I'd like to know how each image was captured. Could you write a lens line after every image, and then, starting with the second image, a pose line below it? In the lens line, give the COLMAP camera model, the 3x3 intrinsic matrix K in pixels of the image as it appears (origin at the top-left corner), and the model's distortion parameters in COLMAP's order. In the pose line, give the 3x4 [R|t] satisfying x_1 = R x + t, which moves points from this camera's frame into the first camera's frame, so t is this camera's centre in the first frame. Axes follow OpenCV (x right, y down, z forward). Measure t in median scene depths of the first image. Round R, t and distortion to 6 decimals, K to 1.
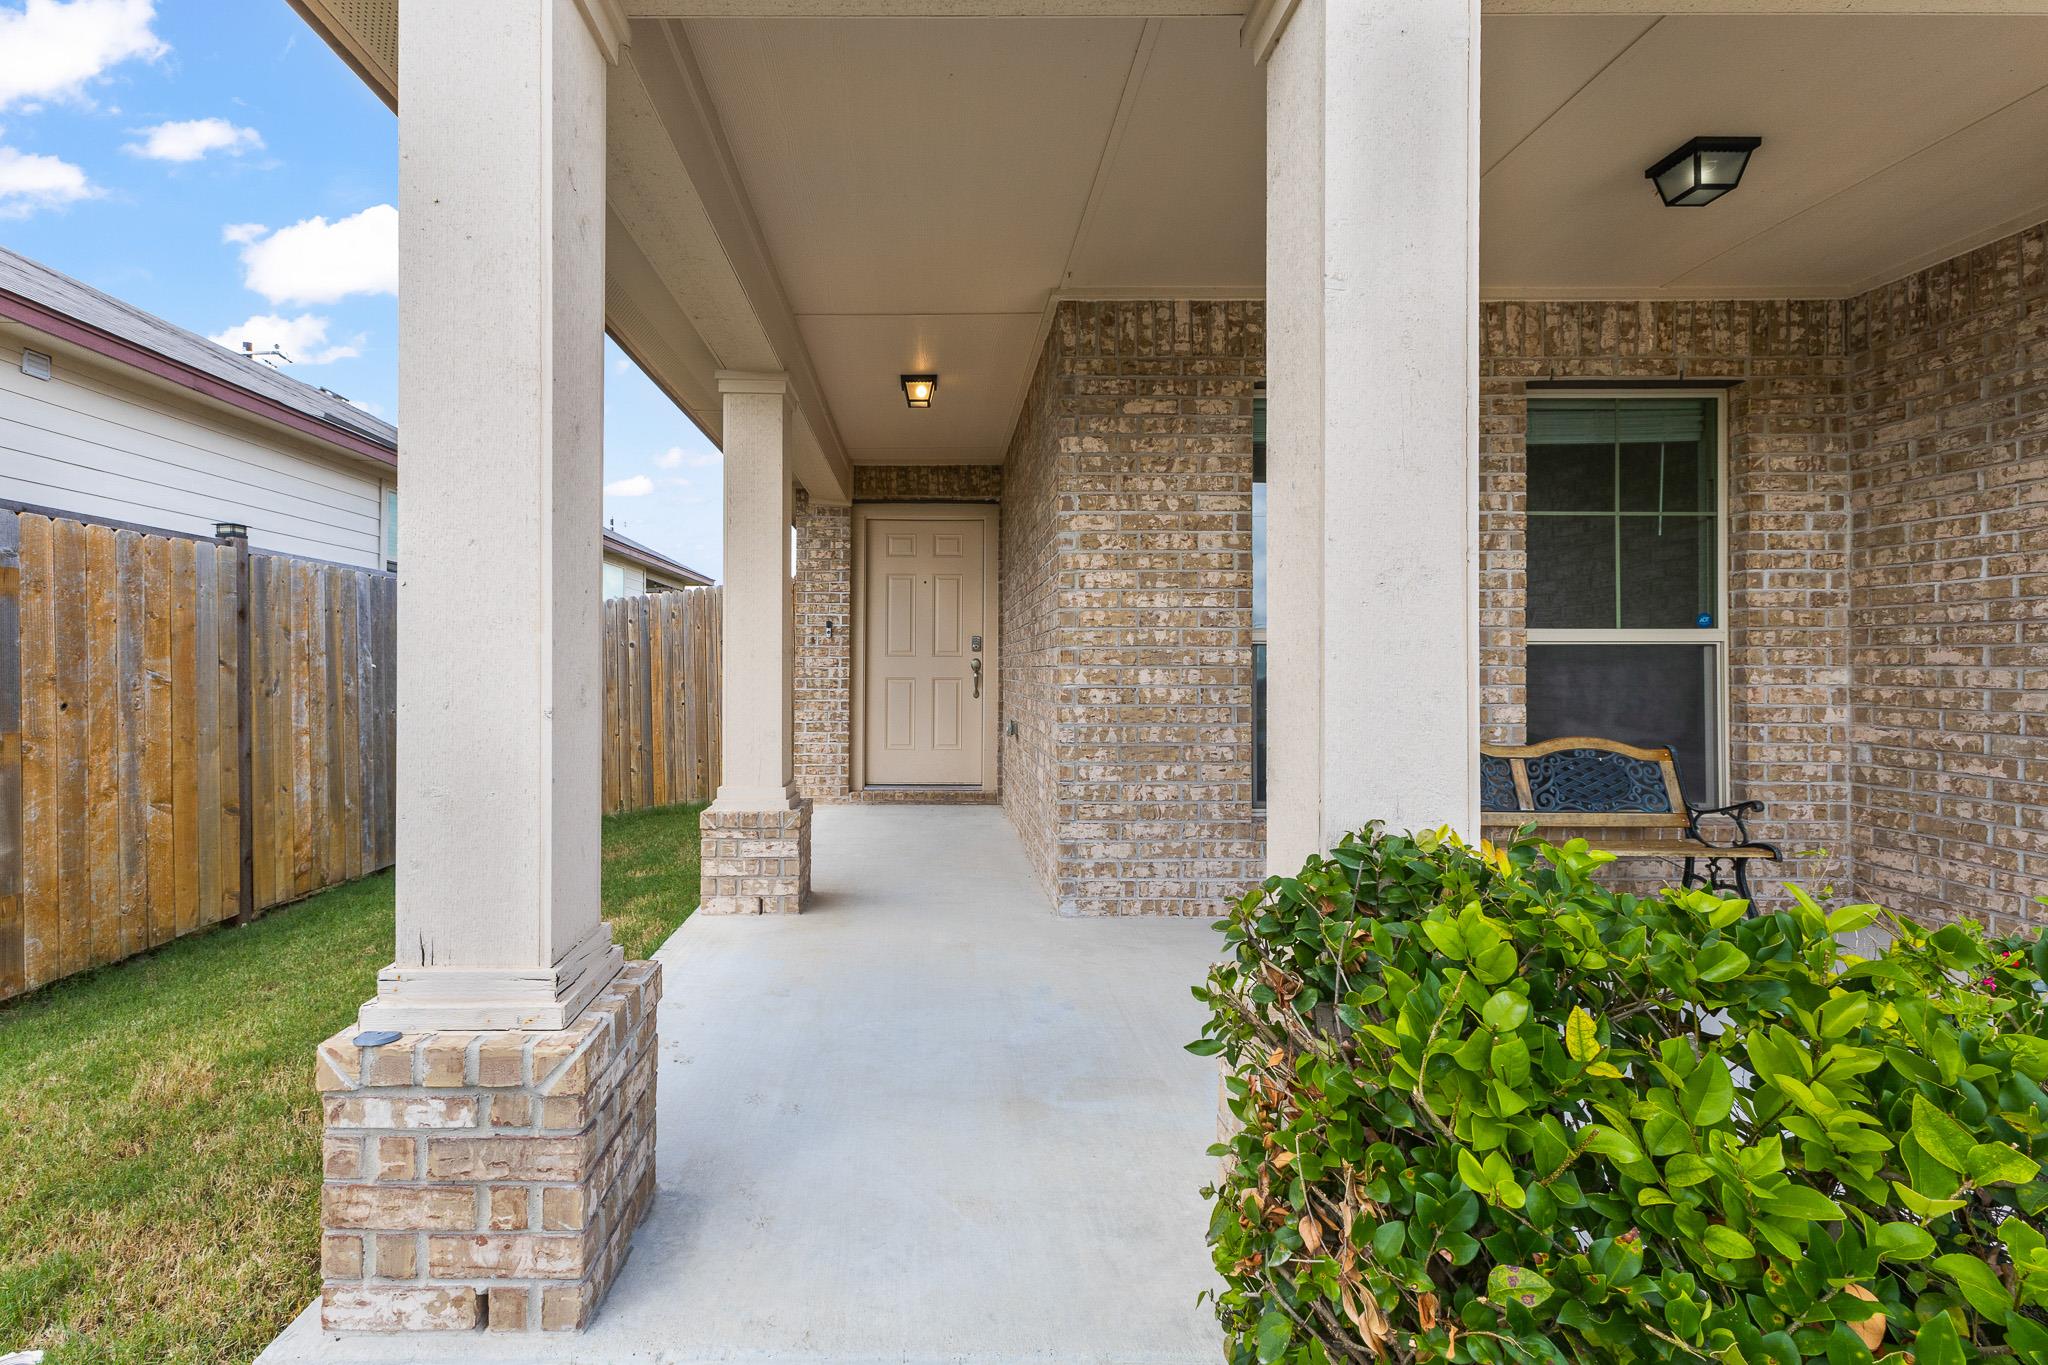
lens RADIAL K [[889.5, 0, 1022.3], [0, 889.5, 667.5], [0, 0, 1]] dist [0.009256, -0.000842]
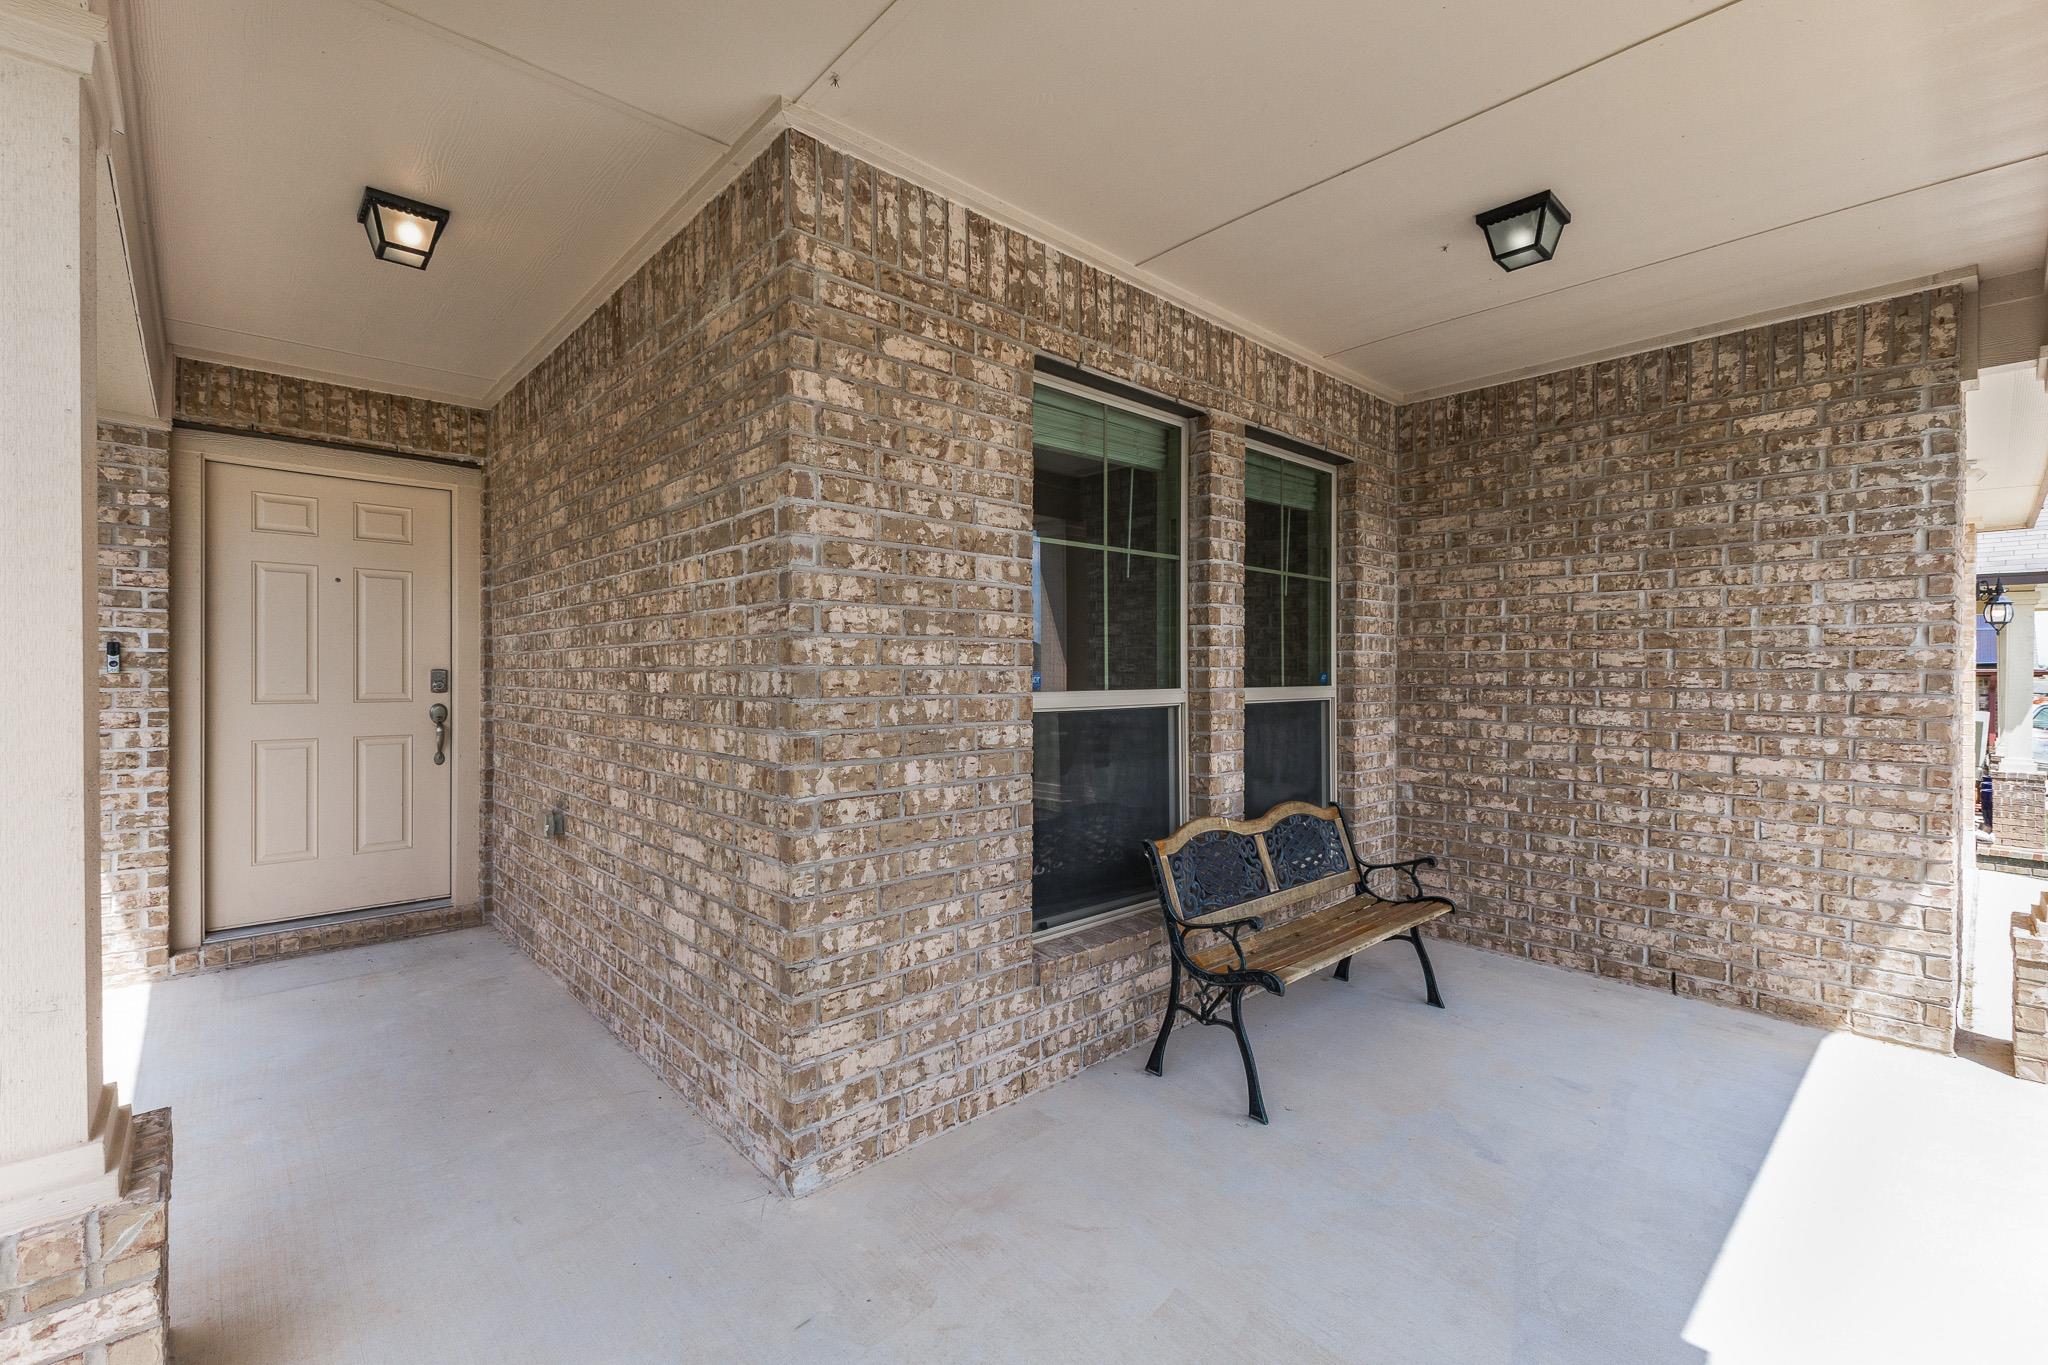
lens RADIAL K [[809.5, 0, 965.3], [0, 809.5, 680.2], [0, 0, 1]] dist [0.007670, 0.000096]
pose [[0.791264, -0.004747, 0.611457, -0.189304], [-0.005434, 0.999876, 0.014794, -0.065397], [-0.611451, -0.015028, 0.791140, 0.513776]]
